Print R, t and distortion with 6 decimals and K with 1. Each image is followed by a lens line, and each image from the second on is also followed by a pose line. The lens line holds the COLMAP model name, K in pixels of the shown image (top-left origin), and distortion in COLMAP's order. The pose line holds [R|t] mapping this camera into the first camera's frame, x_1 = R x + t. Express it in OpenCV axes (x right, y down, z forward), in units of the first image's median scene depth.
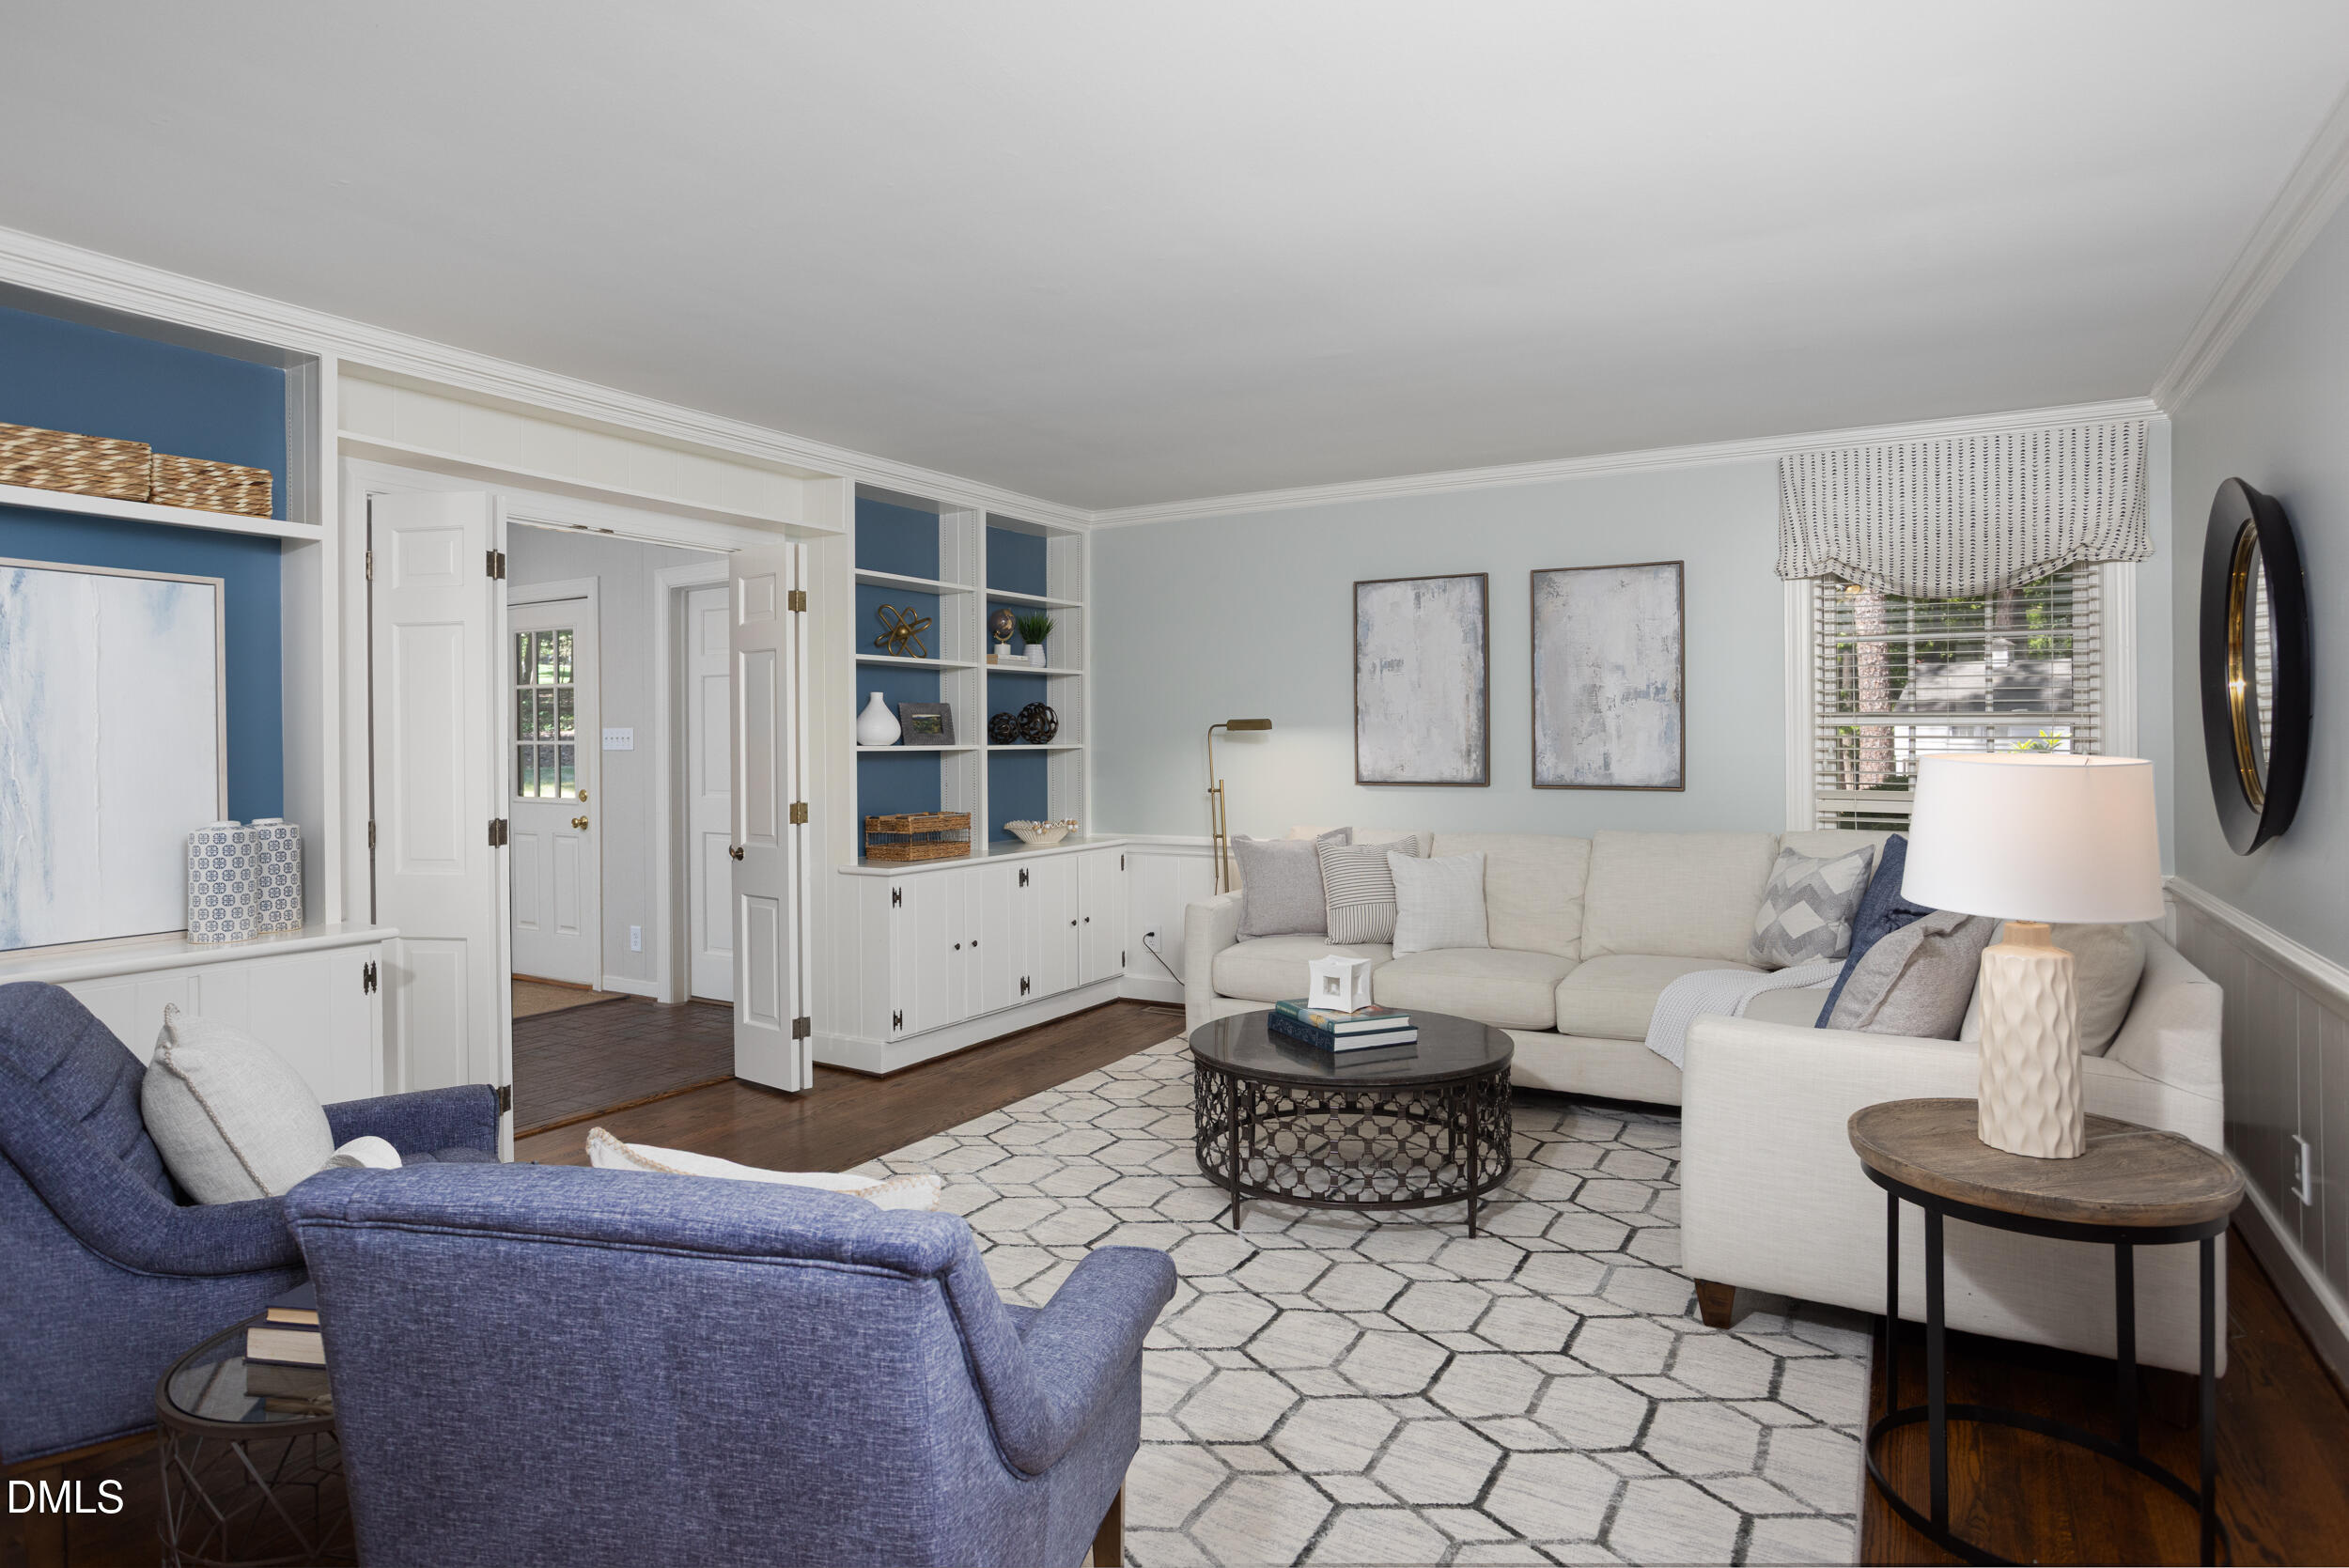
lens RADIAL K [[1303.7, 0, 1178.7], [0, 1303.7, 741.2], [0, 0, 1]] dist [-0.038687, 0.001513]
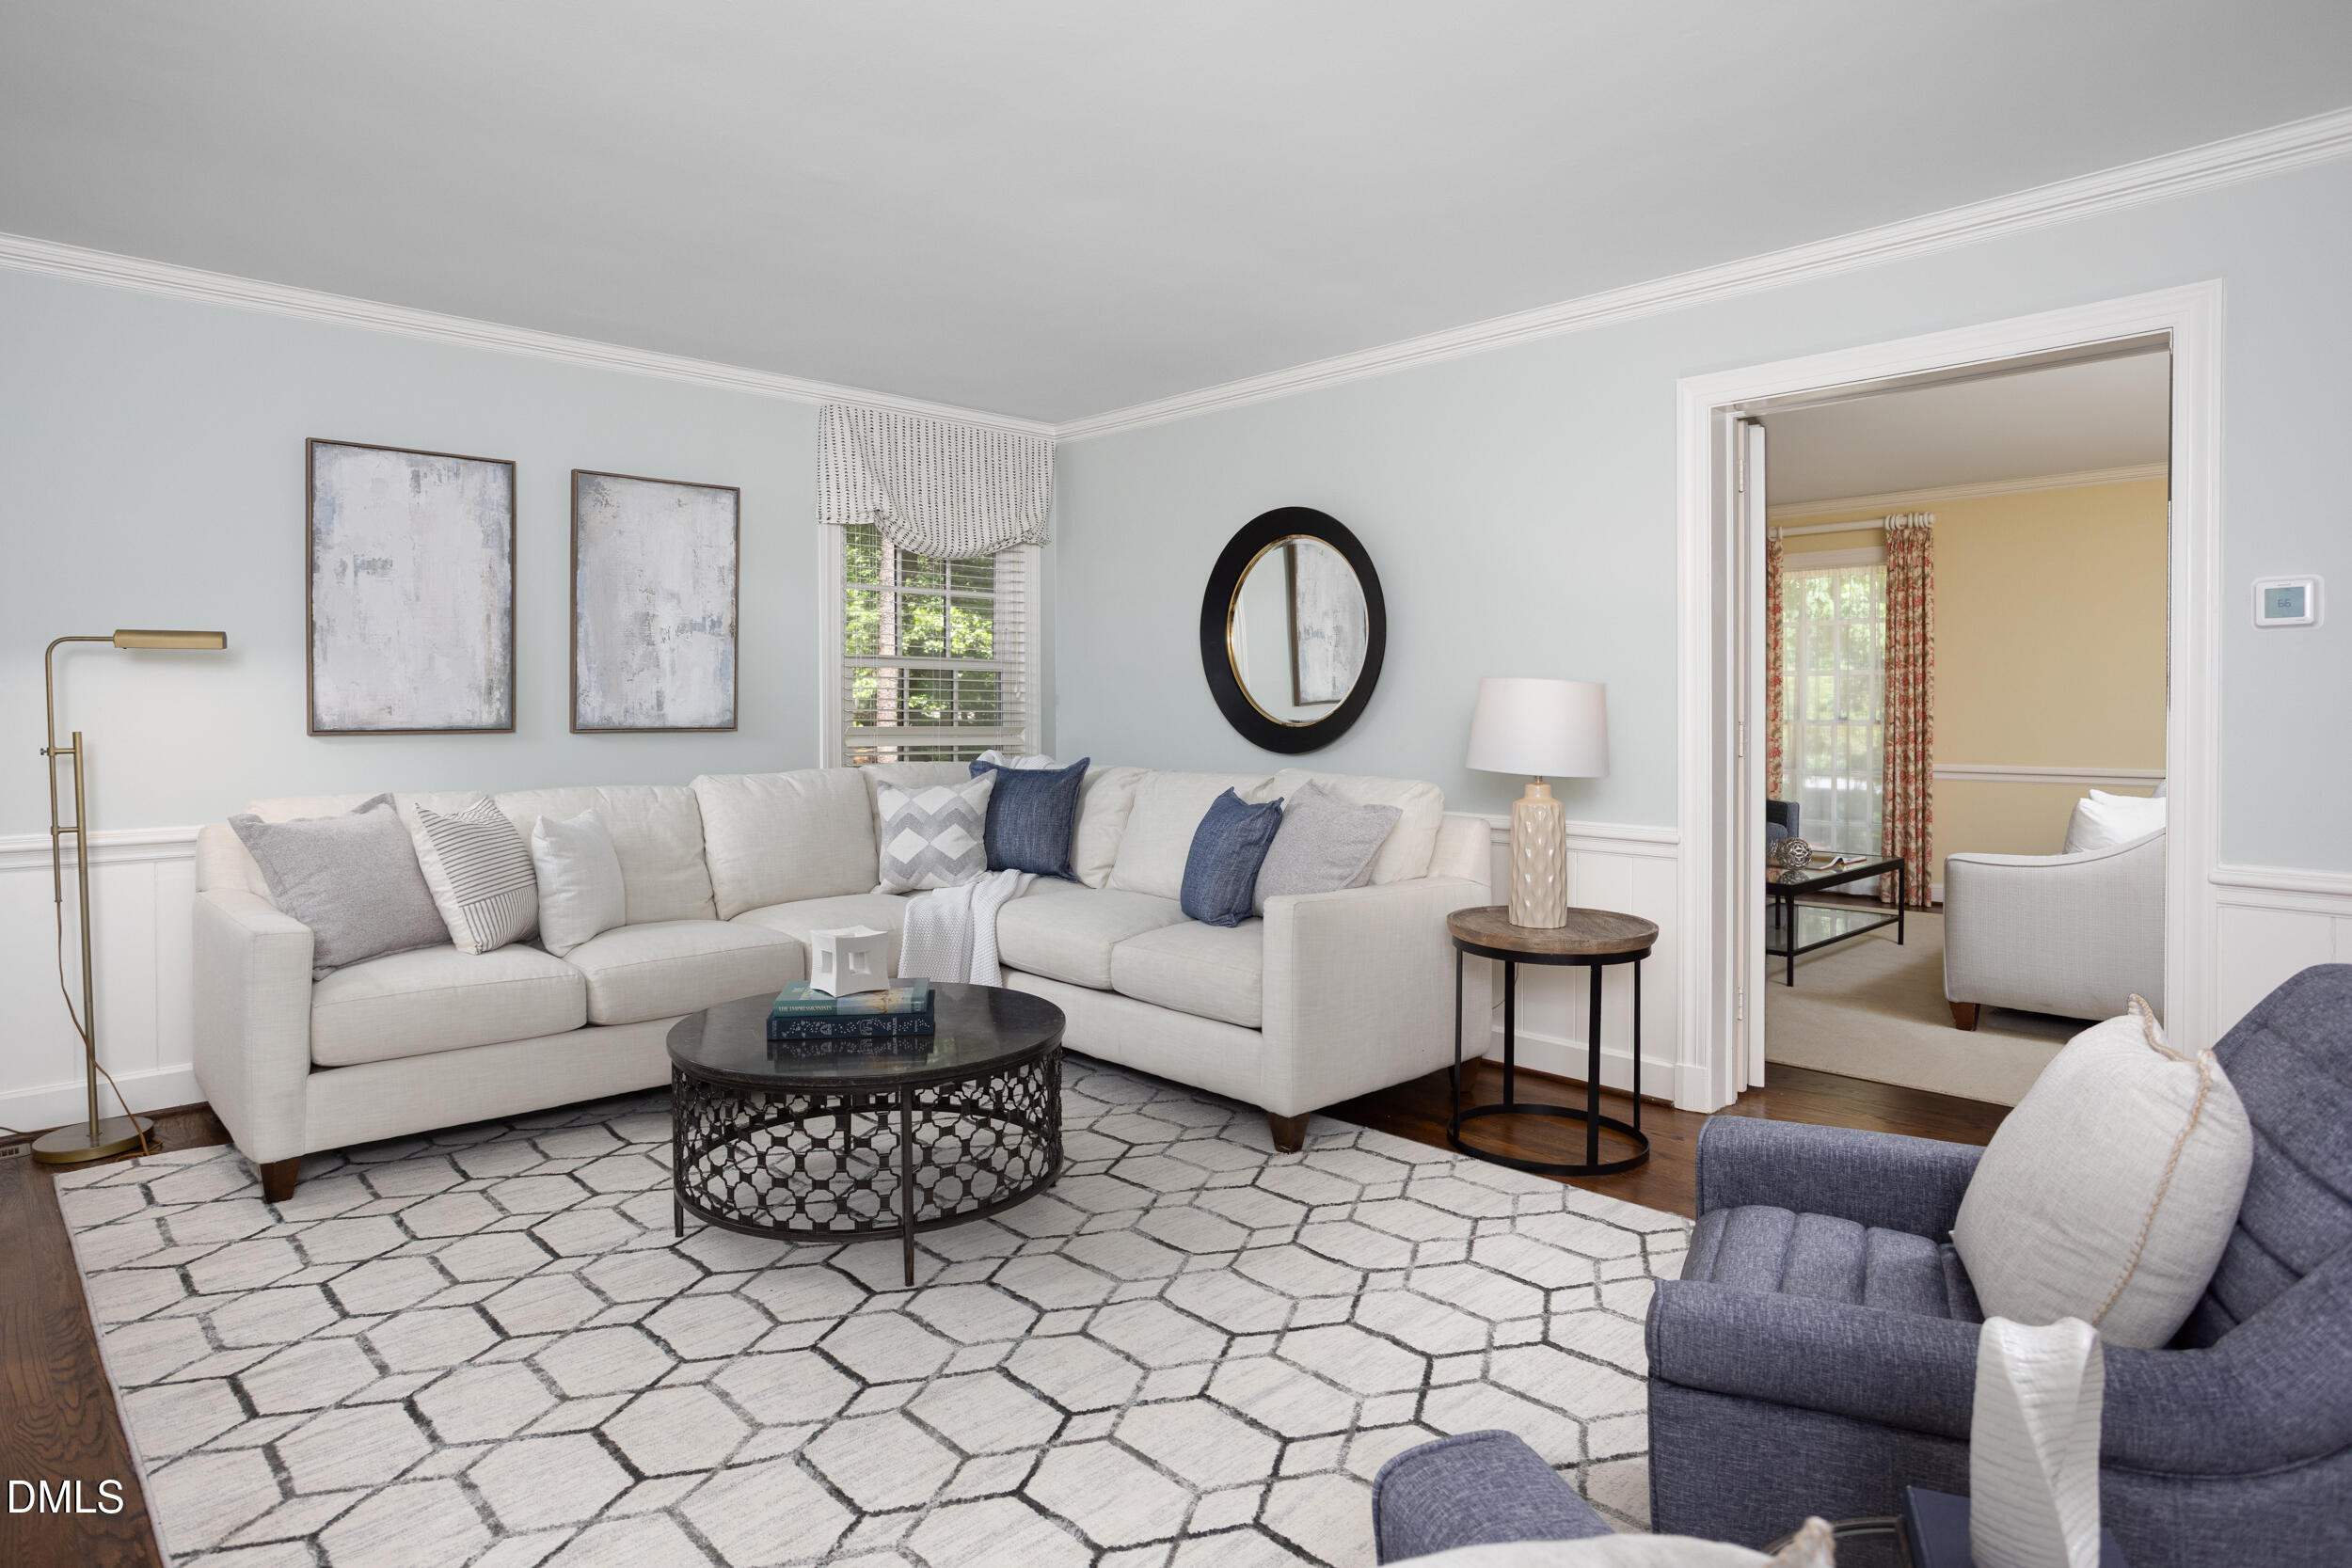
lens RADIAL K [[1305.3, 0, 1180.2], [0, 1305.3, 741.2], [0, 0, 1]] dist [-0.038687, 0.001513]
pose [[0.277754, -0.026593, 0.960284, -0.420950], [-0.004910, 0.999564, 0.029101, 0.015736], [-0.960640, -0.012798, 0.277503, 0.407770]]
